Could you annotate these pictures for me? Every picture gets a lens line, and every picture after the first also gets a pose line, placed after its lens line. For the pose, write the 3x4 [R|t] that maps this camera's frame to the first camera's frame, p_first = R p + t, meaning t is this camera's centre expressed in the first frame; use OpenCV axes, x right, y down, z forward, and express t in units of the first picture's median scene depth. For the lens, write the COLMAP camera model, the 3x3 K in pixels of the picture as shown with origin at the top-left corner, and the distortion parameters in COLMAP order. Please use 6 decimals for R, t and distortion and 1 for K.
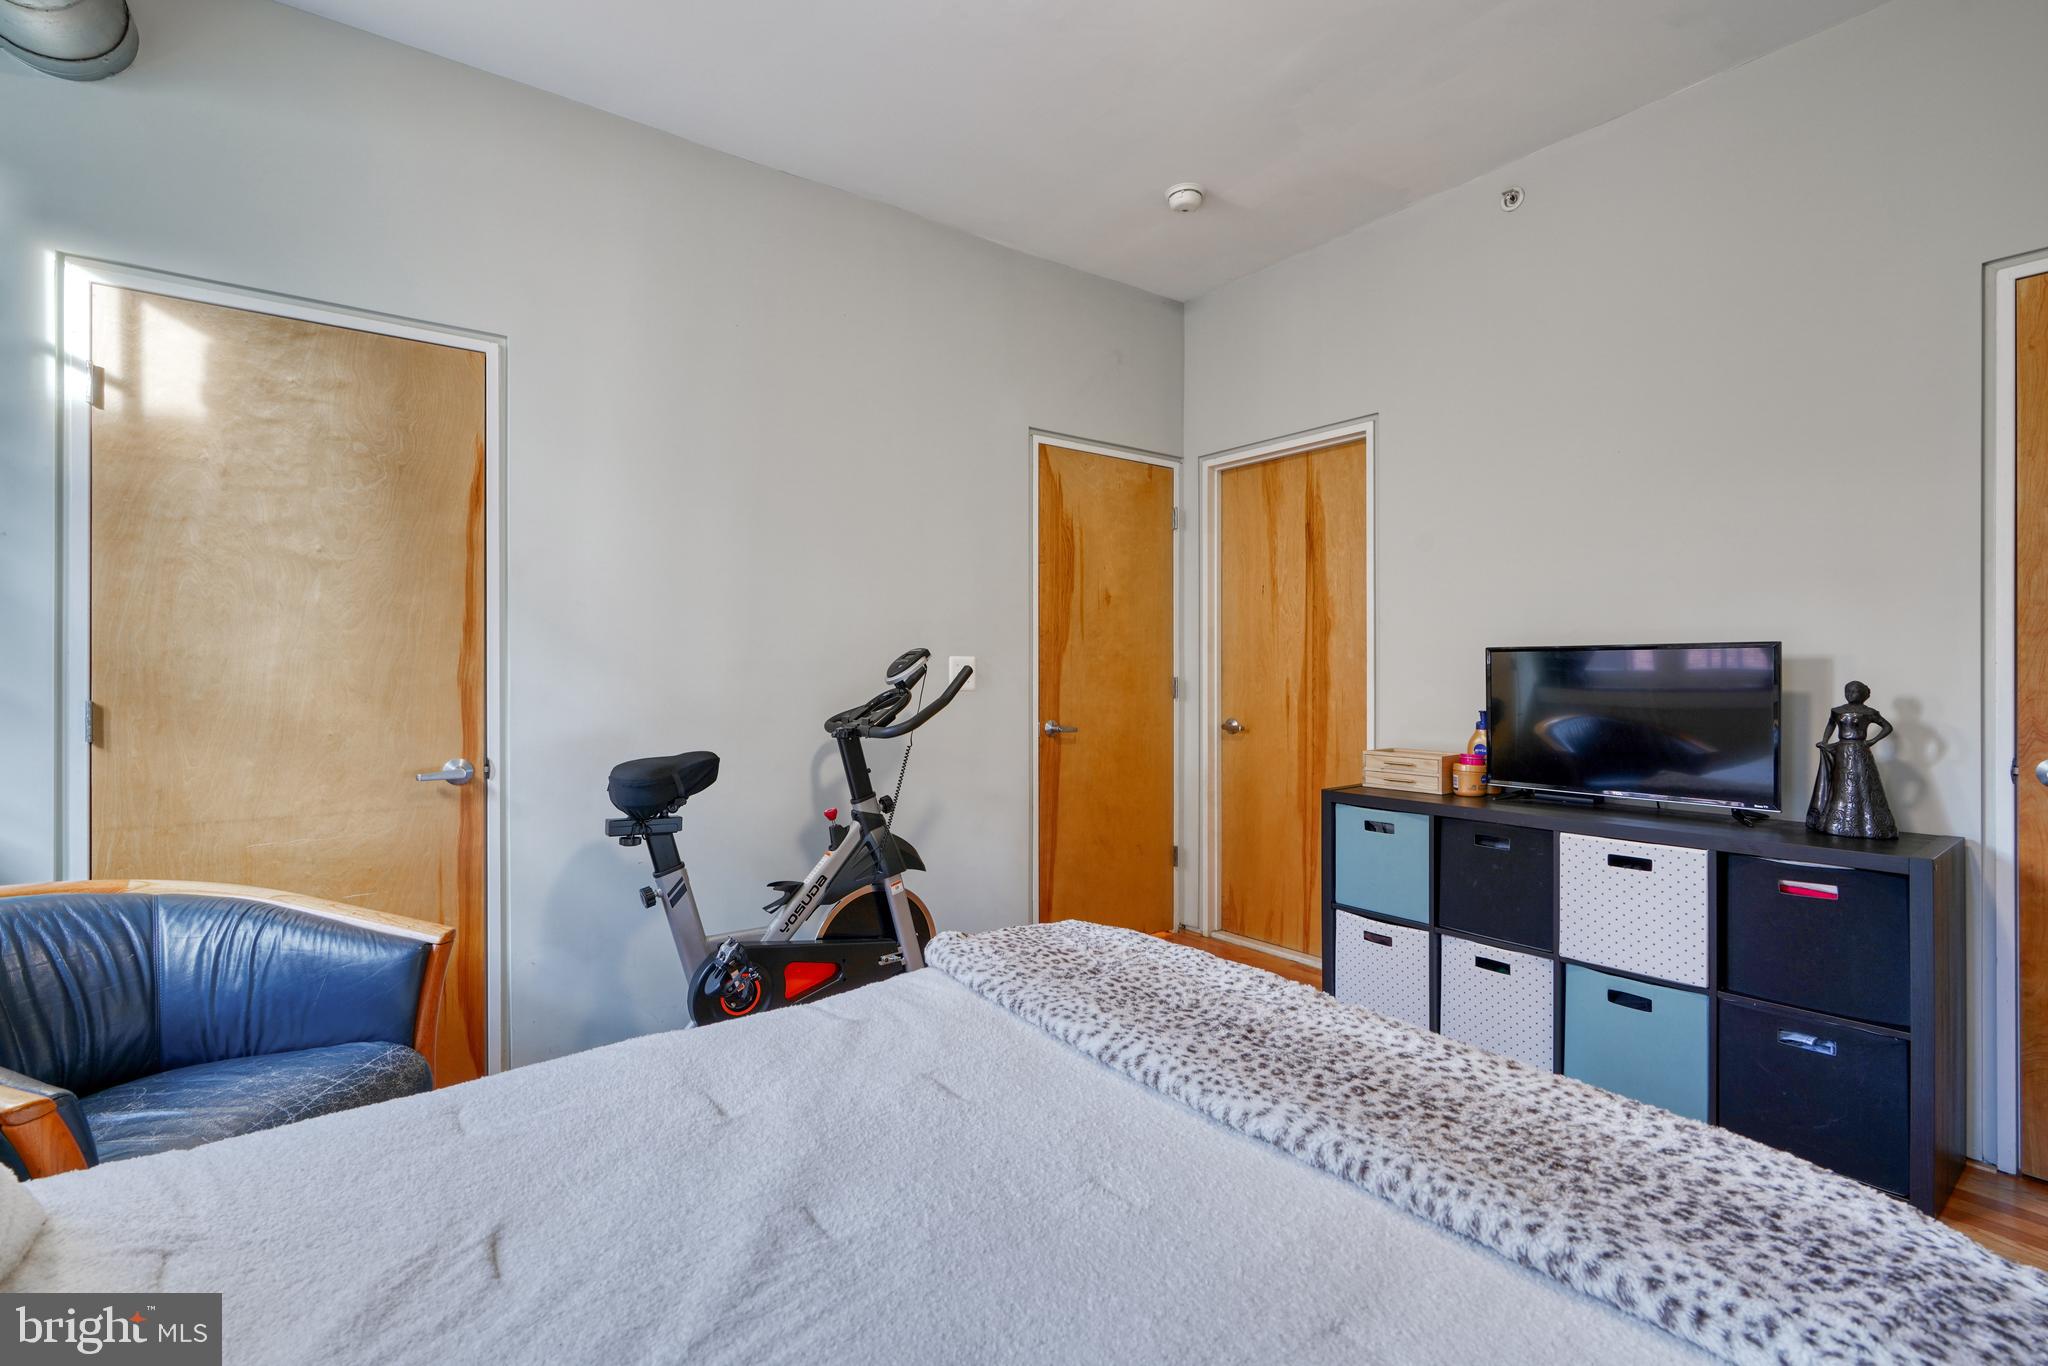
lens RADIAL K [[942.9, 0, 1008.3], [0, 942.9, 668.3], [0, 0, 1]] dist [-0.002040, 0.000257]
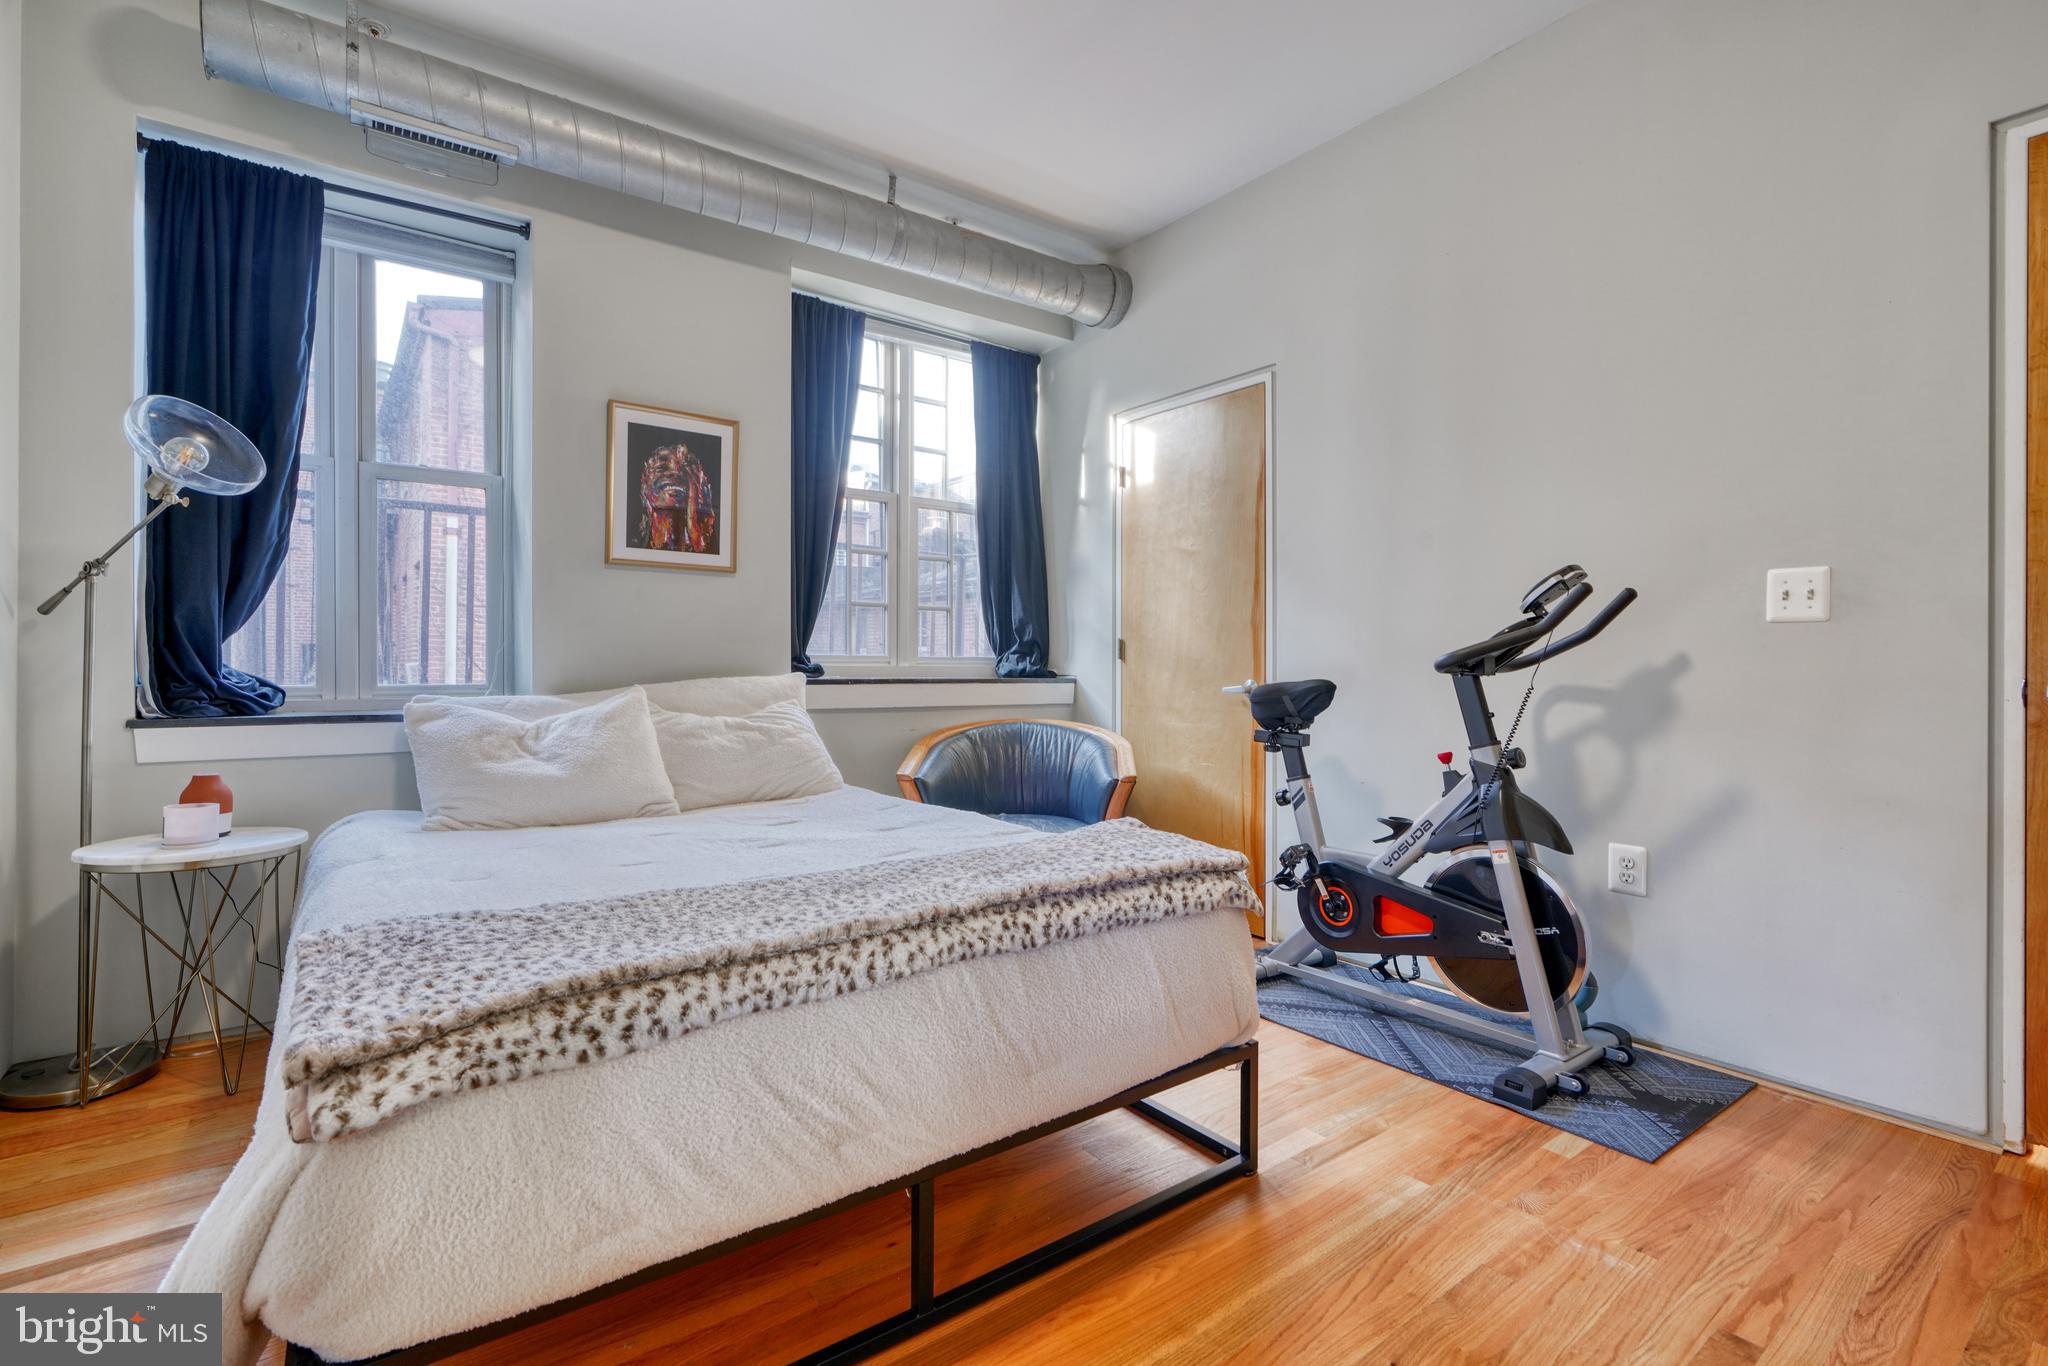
lens RADIAL K [[942.9, 0, 1008.3], [0, 942.9, 668.3], [0, 0, 1]] dist [-0.002040, 0.000257]
pose [[-0.036129, 0.007122, -0.999322, 0.792502], [0.005908, 0.999959, 0.006913, 0.064492], [0.999330, -0.005655, -0.036170, 0.657276]]
